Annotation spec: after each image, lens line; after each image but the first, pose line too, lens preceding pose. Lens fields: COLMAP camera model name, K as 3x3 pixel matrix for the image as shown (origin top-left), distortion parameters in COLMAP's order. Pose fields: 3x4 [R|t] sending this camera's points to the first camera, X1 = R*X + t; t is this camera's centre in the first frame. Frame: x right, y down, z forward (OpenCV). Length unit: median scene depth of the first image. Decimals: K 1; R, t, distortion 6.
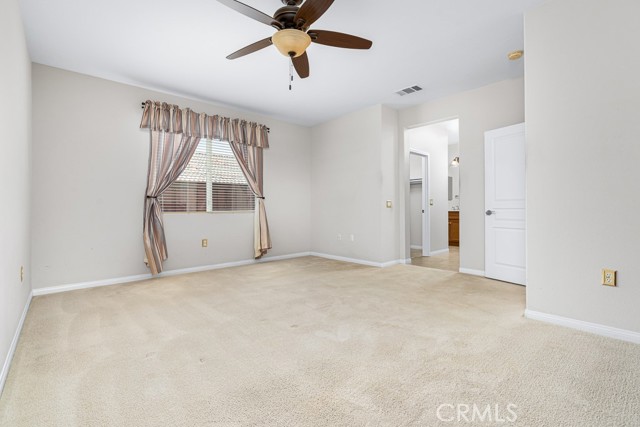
lens RADIAL K [[289.6, 0, 320.1], [0, 289.6, 210.7], [0, 0, 1]] dist [-0.001617, 0.000108]
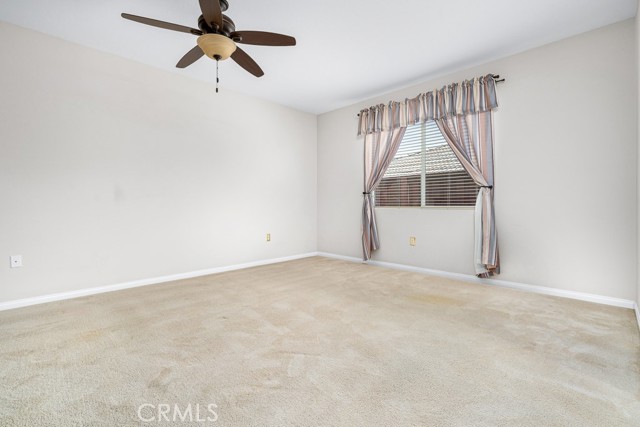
lens RADIAL K [[289.6, 0, 320.1], [0, 289.6, 210.7], [0, 0, 1]] dist [-0.001617, 0.000108]
pose [[0.074875, 0.027324, -0.996818, 0.483678], [-0.000564, 0.999626, 0.027358, -0.010066], [0.997193, -0.001486, 0.074863, 0.642275]]
